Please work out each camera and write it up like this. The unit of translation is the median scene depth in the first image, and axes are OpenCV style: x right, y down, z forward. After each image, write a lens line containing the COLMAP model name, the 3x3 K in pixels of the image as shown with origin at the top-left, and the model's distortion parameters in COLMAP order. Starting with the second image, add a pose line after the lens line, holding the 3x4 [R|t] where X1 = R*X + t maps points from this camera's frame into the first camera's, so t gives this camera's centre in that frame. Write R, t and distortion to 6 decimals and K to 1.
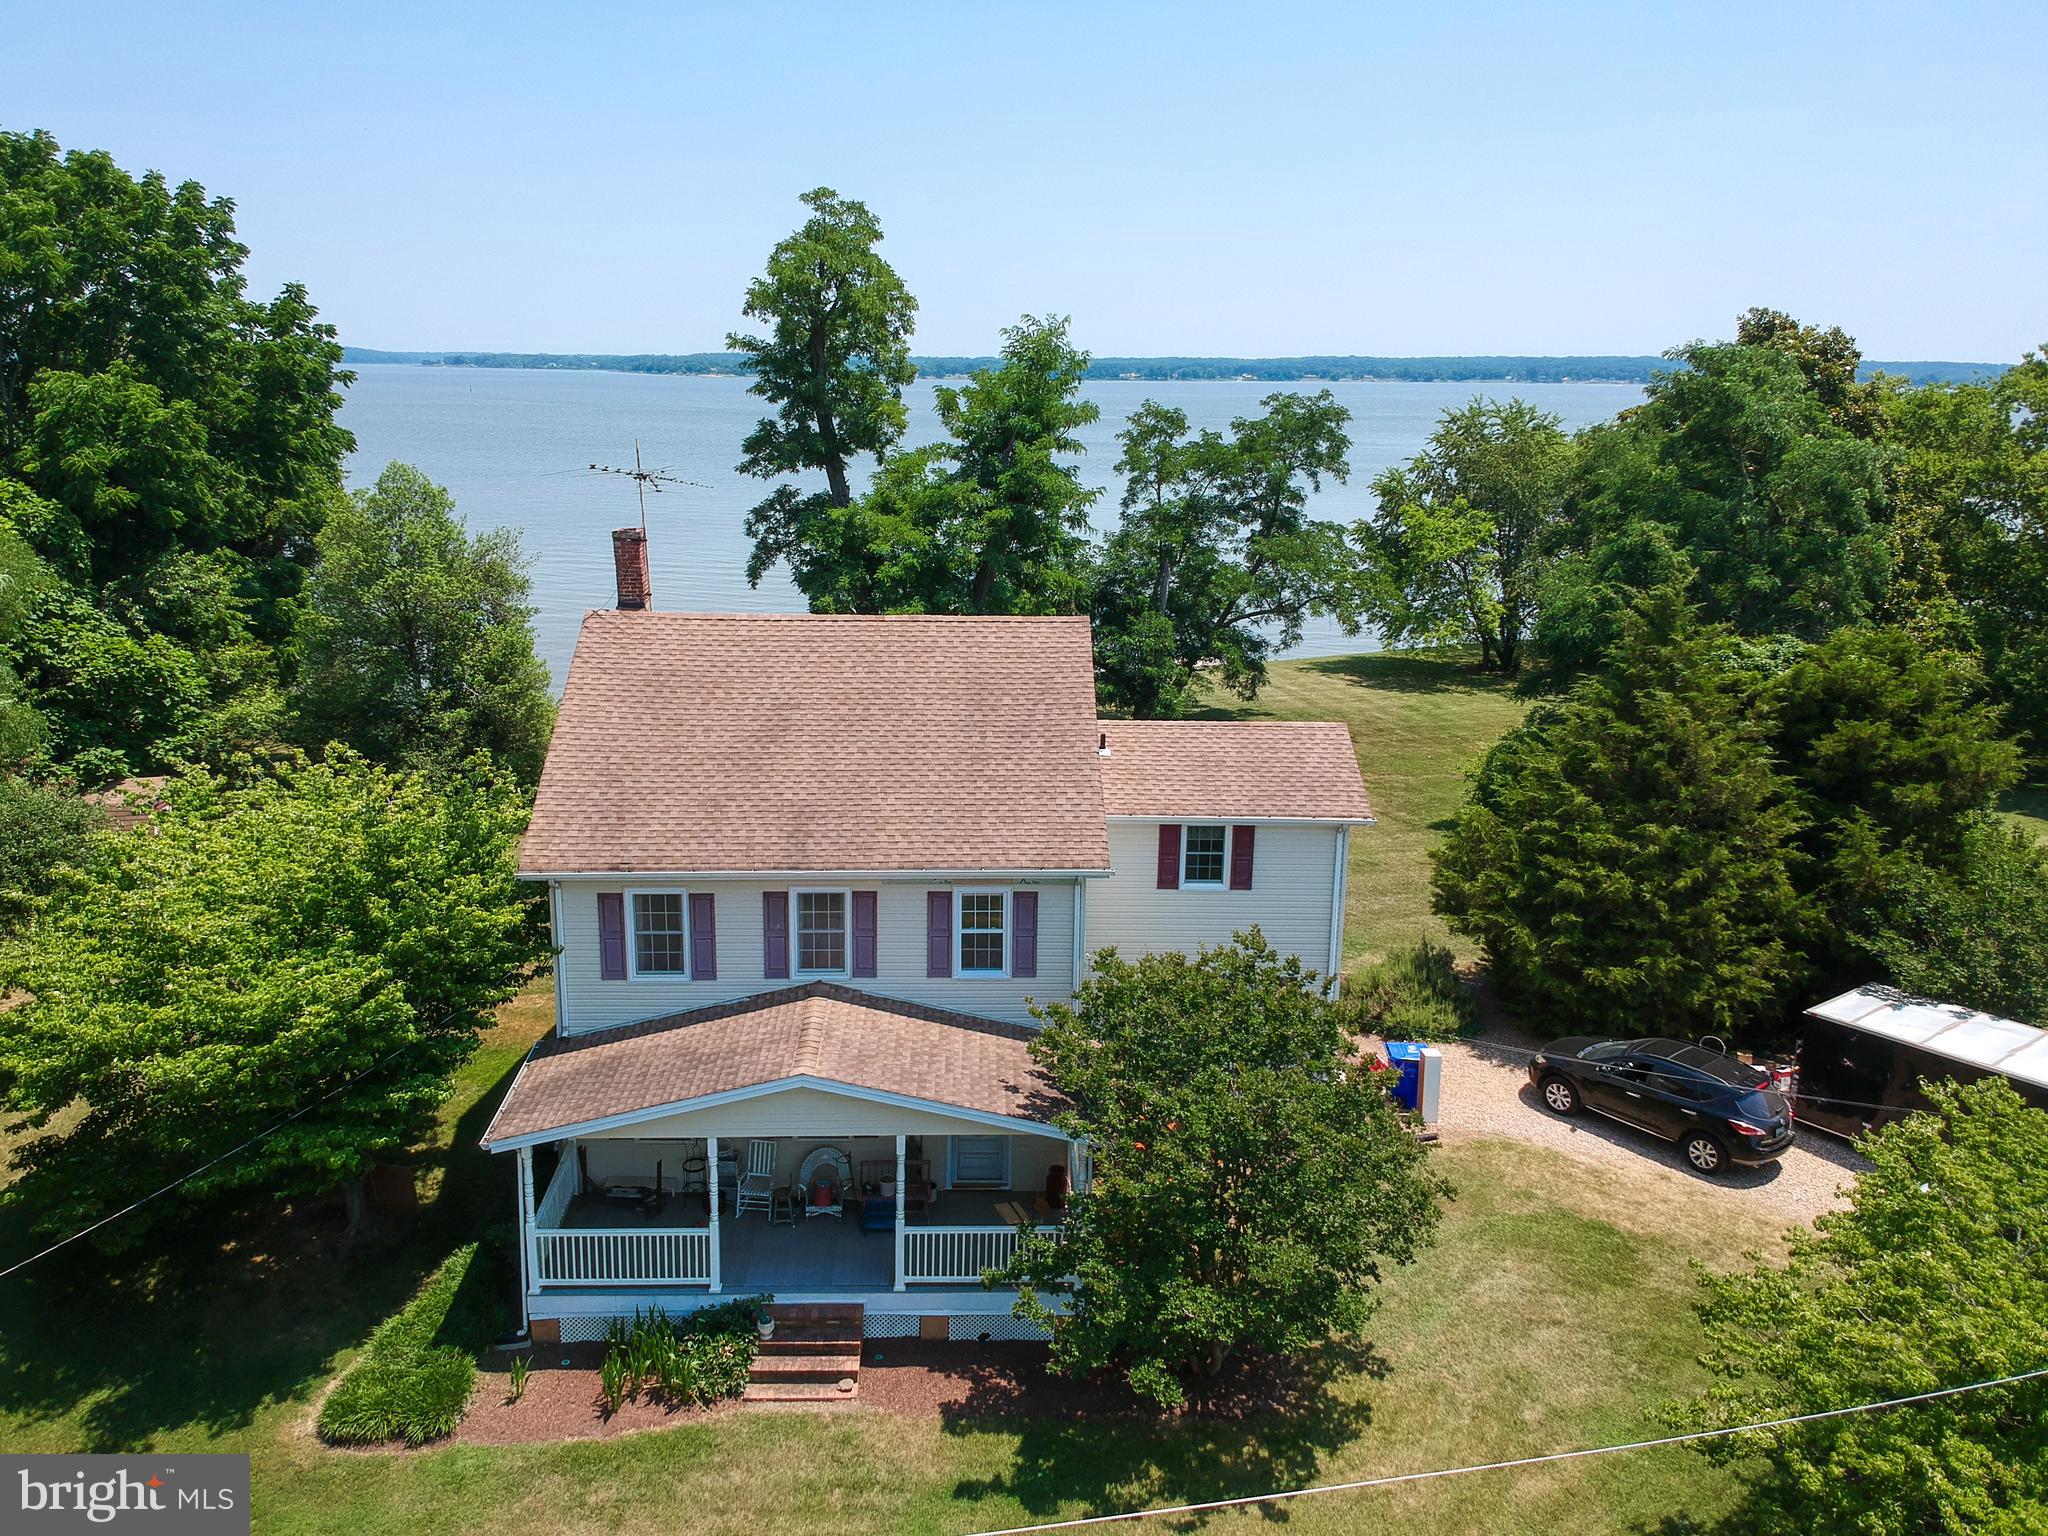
lens RADIAL K [[1529.9, 0, 997.3], [0, 1529.9, 763.0], [0, 0, 1]] dist [0.099254, -0.173399]
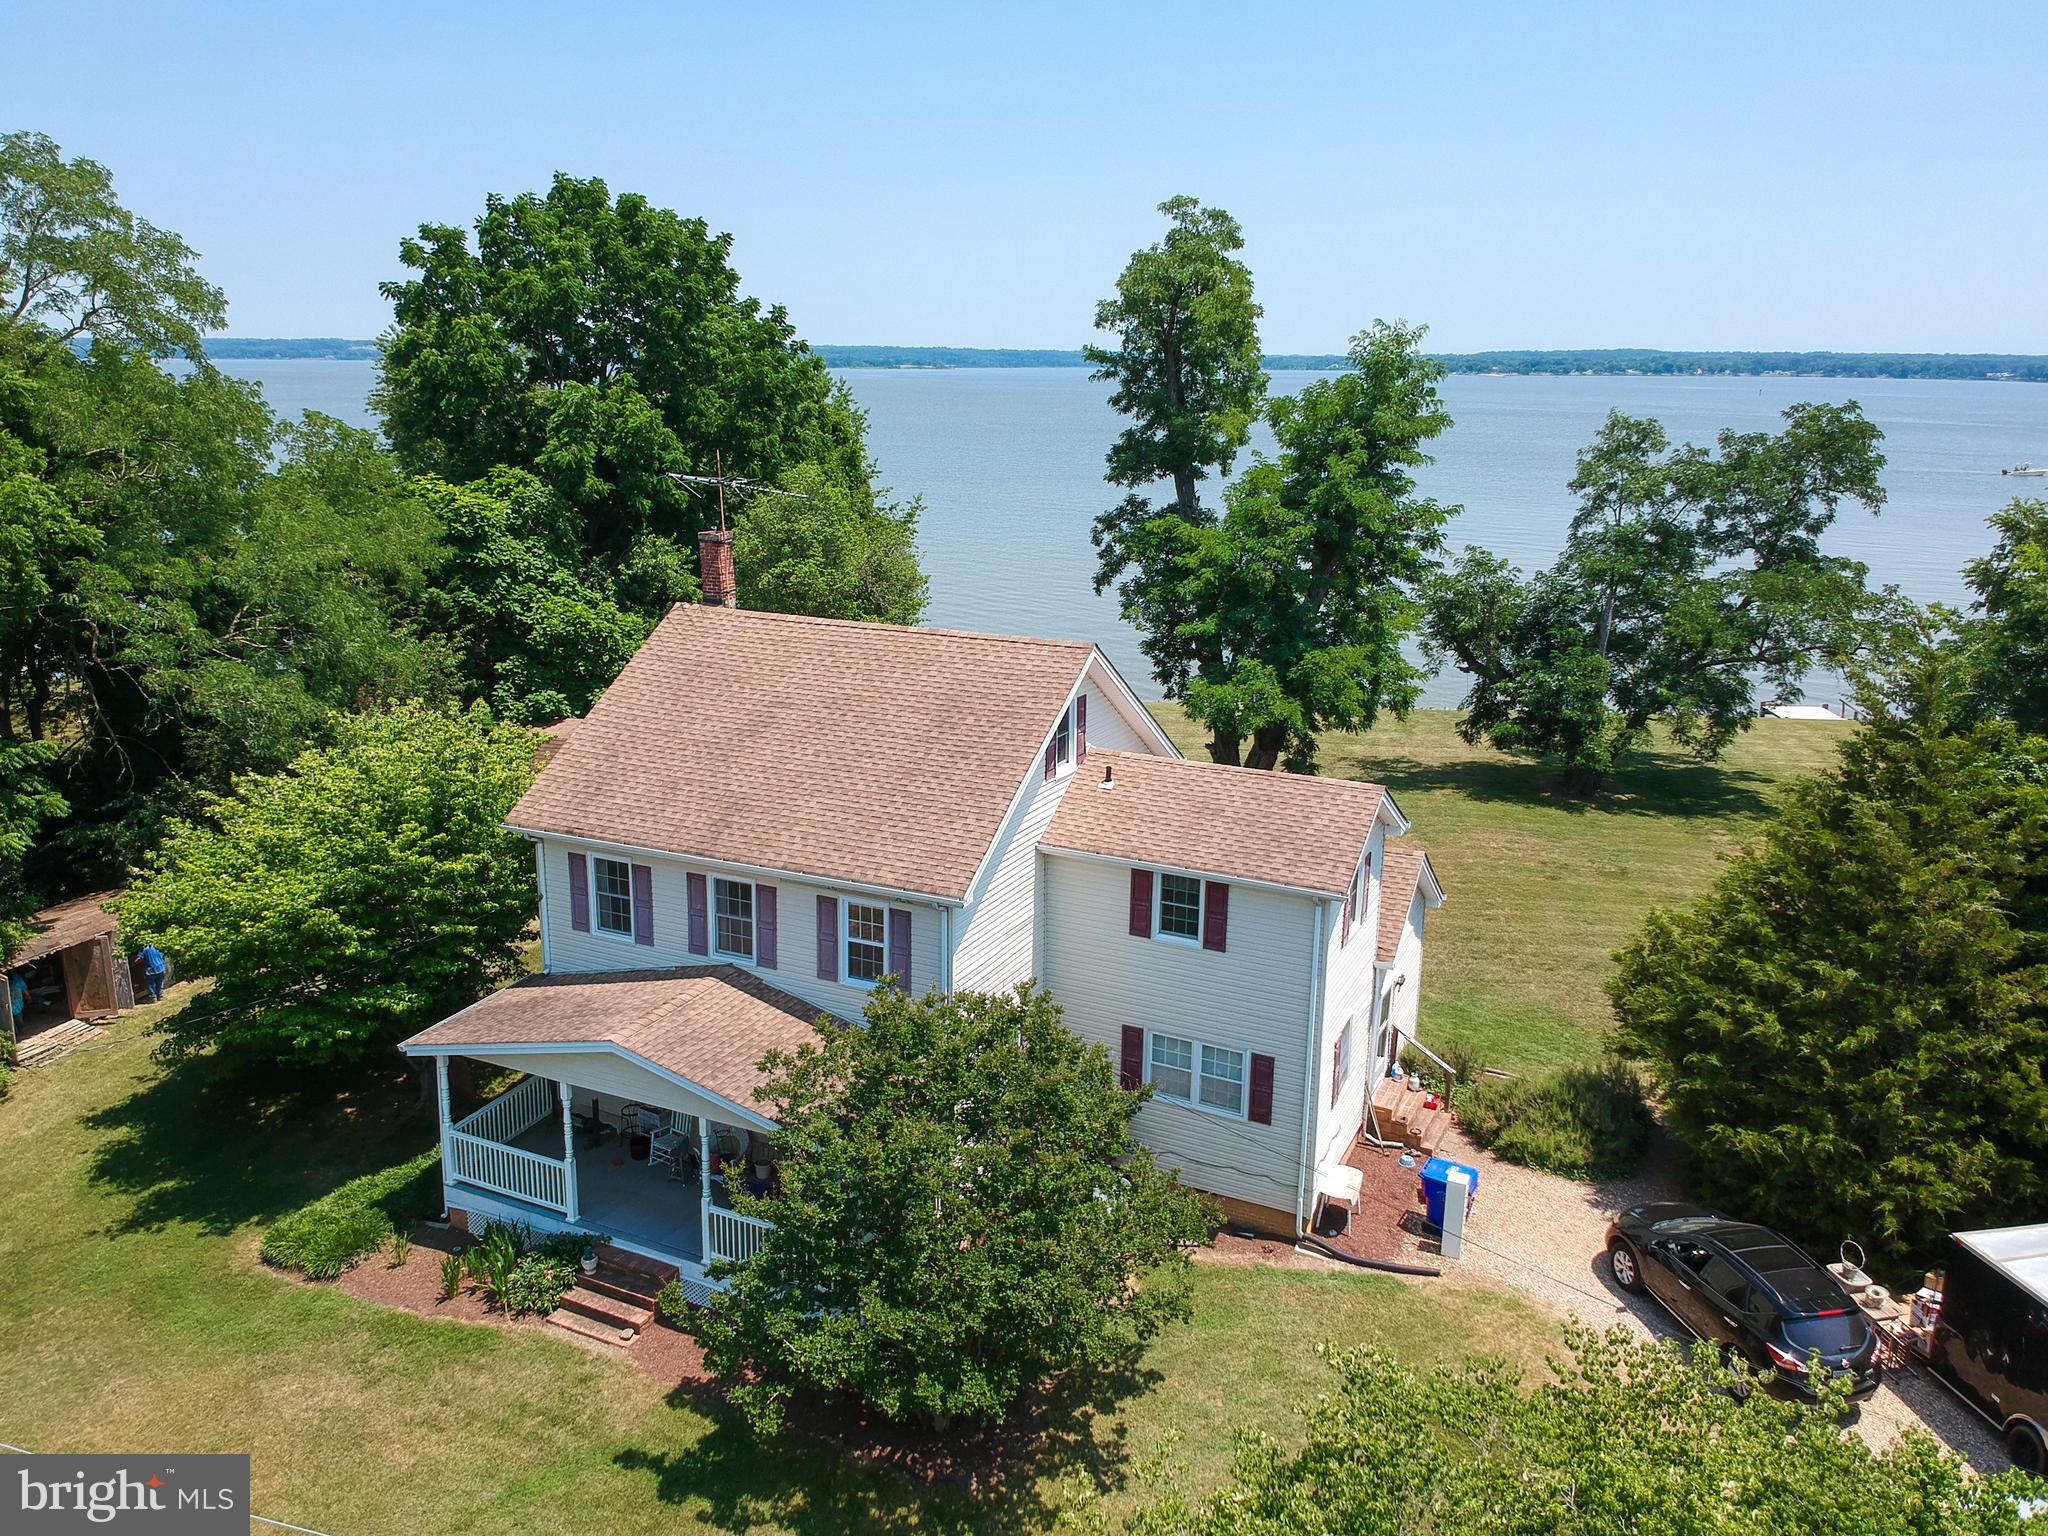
lens RADIAL K [[1529.9, 0, 997.3], [0, 1529.9, 763.0], [0, 0, 1]] dist [0.099254, -0.173399]
pose [[0.885479, 0.112905, -0.450753, 0.449241], [-0.112929, 0.993238, 0.026943, -0.039981], [0.450747, 0.027046, 0.892242, 0.113515]]
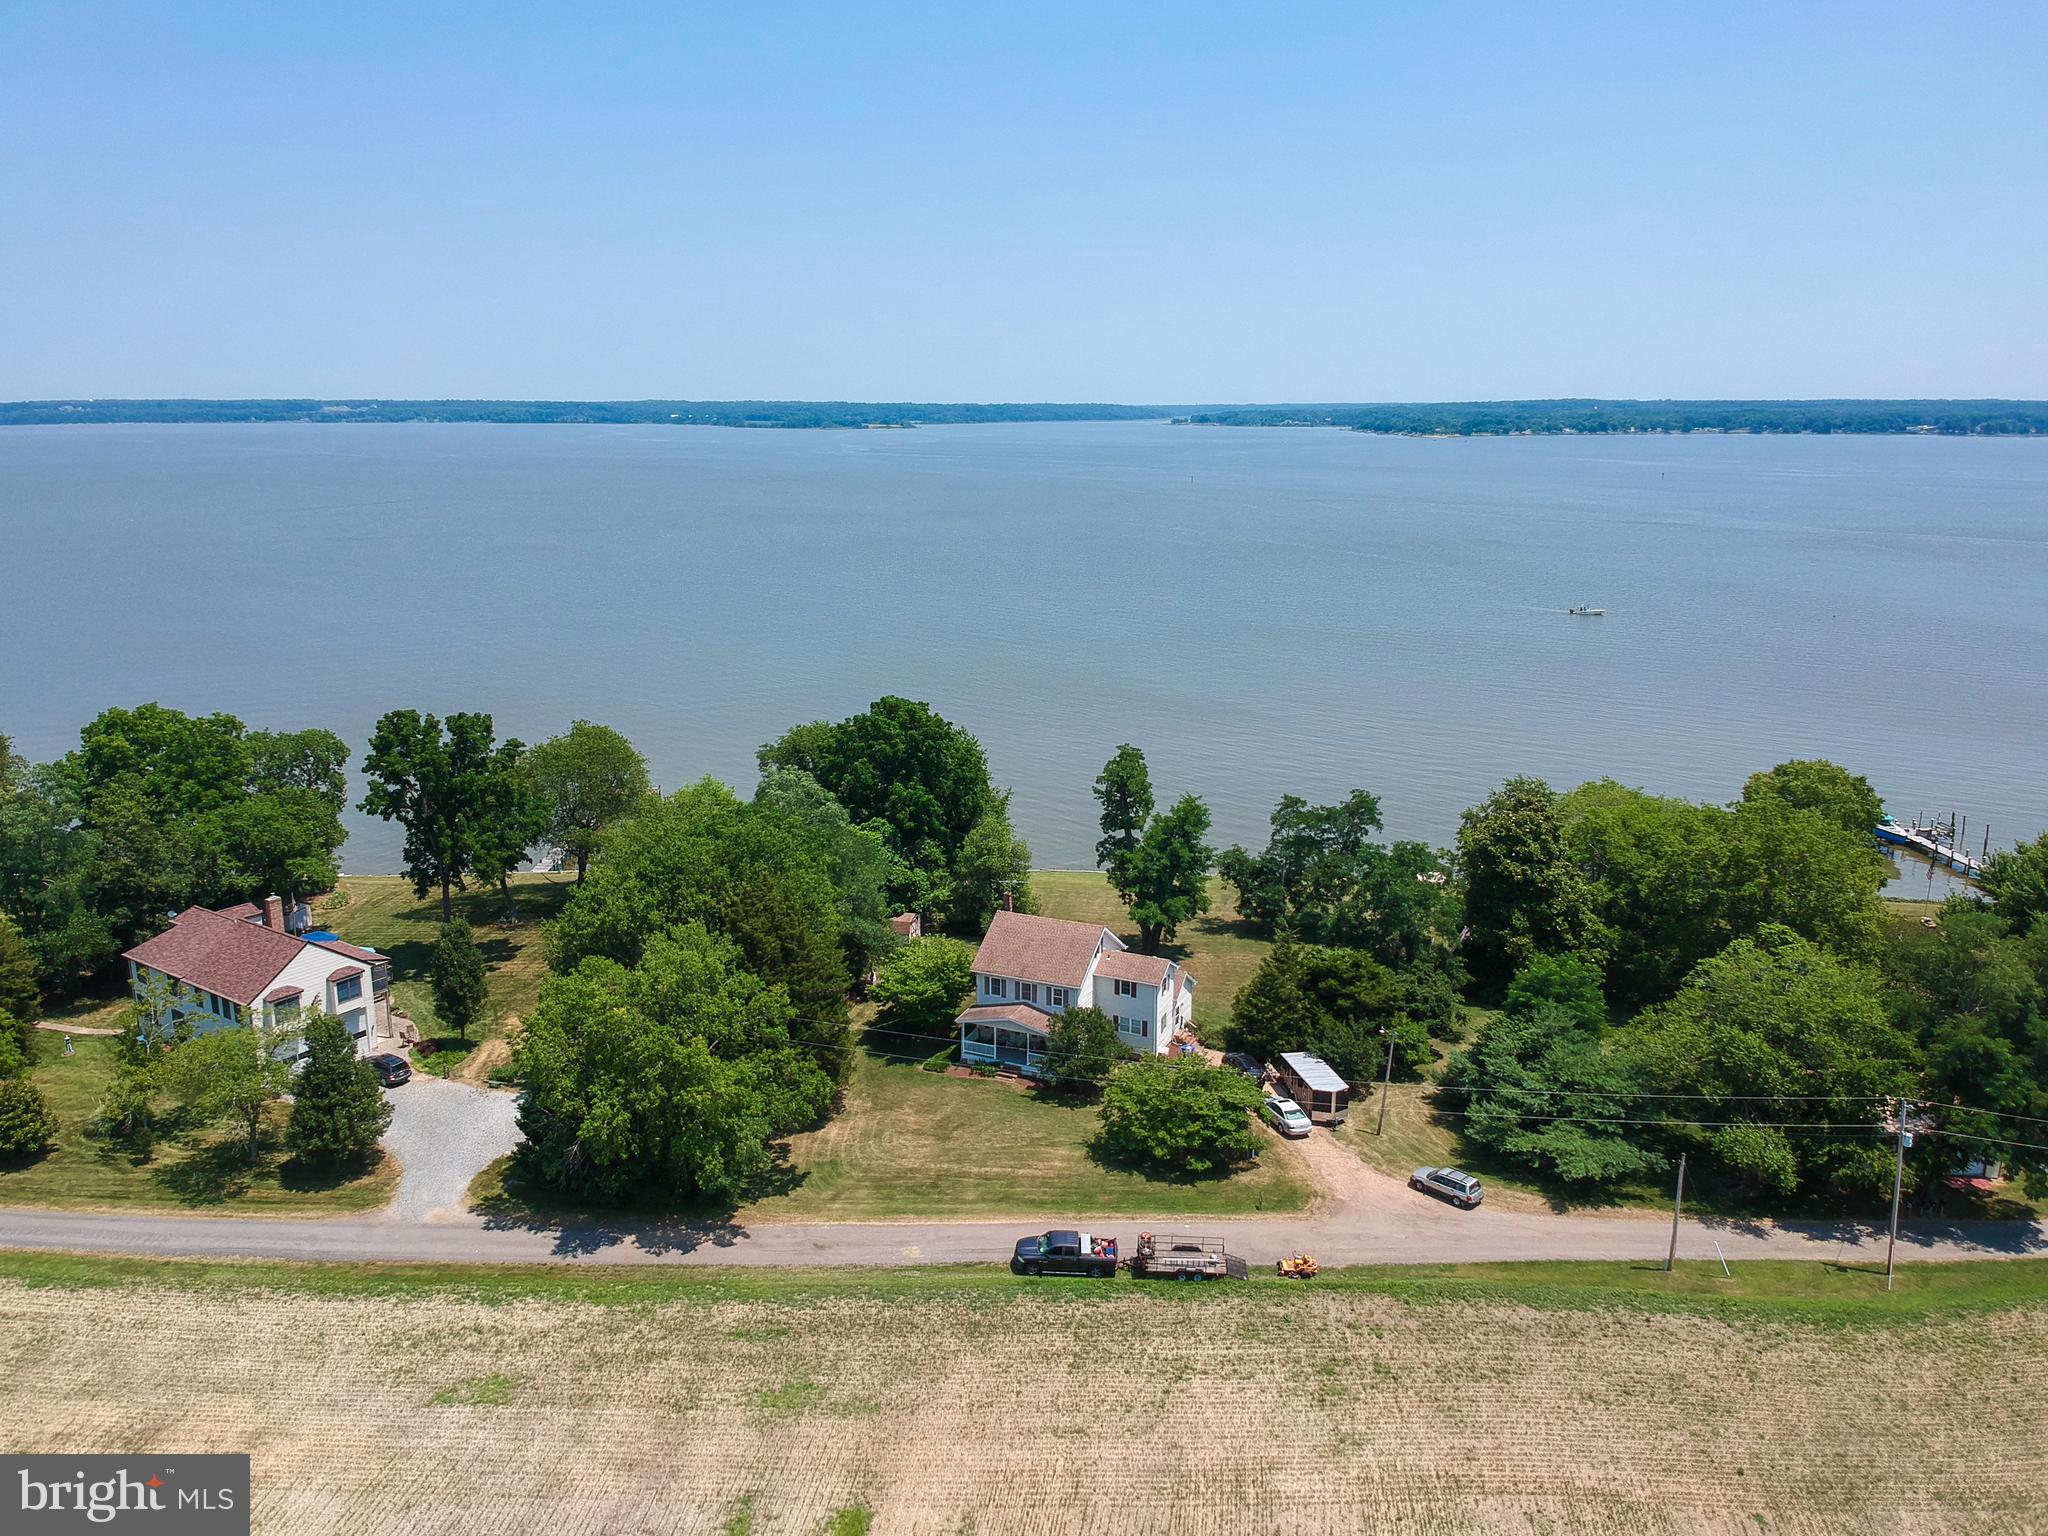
lens RADIAL K [[1529.9, 0, 997.3], [0, 1529.9, 763.0], [0, 0, 1]] dist [0.099254, -0.173399]
pose [[0.896423, 0.088218, -0.434330, 1.583390], [-0.099232, 0.995061, -0.002697, -0.503777], [0.431947, 0.045517, 0.900750, -2.941590]]
